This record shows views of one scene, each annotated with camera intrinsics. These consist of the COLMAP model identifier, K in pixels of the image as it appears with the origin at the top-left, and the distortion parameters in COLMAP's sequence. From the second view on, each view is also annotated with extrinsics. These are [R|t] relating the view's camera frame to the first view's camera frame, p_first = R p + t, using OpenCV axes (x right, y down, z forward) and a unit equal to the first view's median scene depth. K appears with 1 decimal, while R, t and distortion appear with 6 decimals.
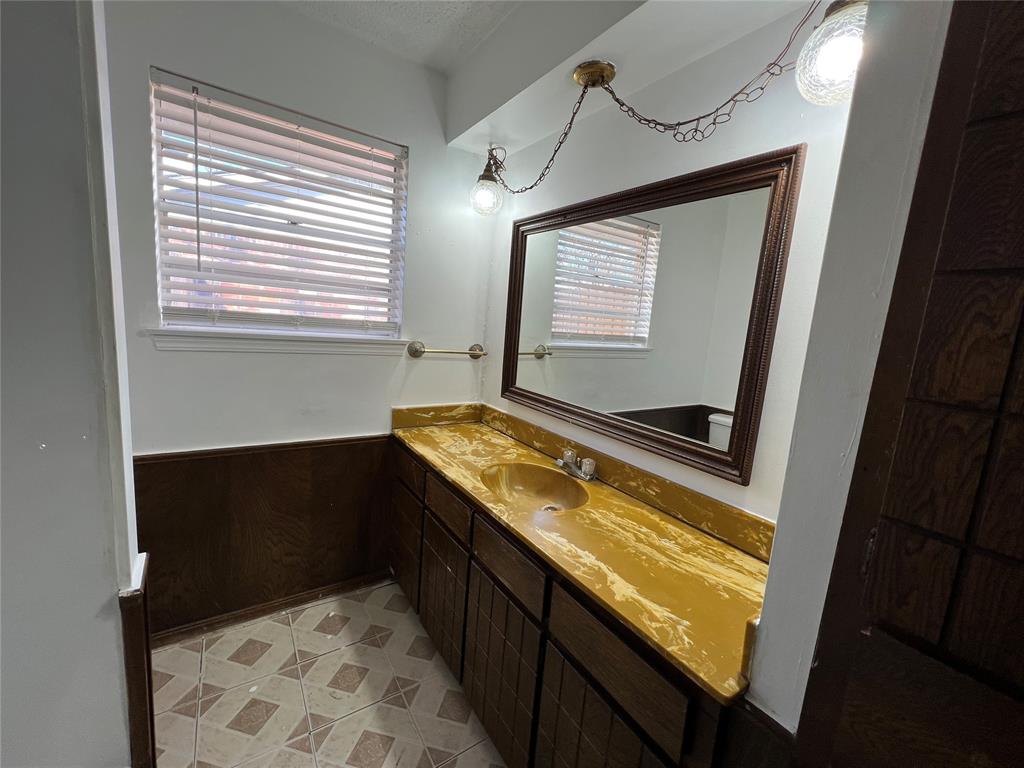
lens RADIAL K [[412.3, 0, 510.3], [0, 412.3, 380.8], [0, 0, 1]] dist [-0.003675, 0.001420]
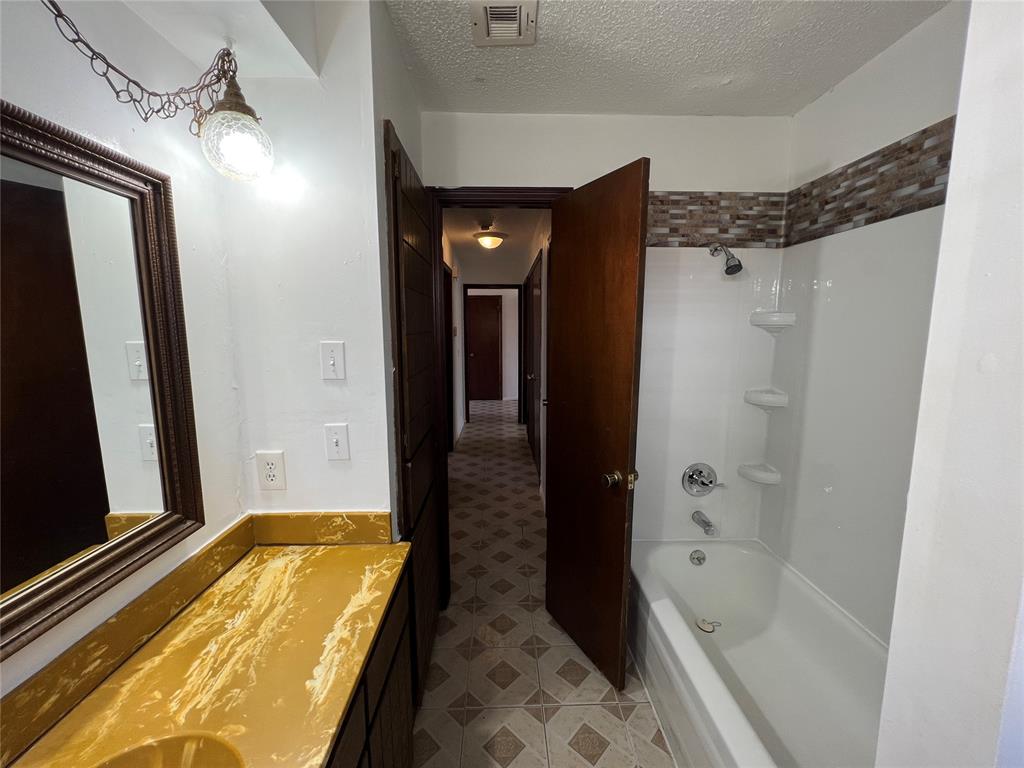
lens RADIAL K [[412.3, 0, 509.9], [0, 412.3, 381.7], [0, 0, 1]] dist [-0.003675, 0.001420]
pose [[-0.844679, -0.146507, 0.514833, -0.473159], [0.010663, 0.957018, 0.289834, -0.330467], [-0.535166, 0.250306, -0.806811, 1.271944]]
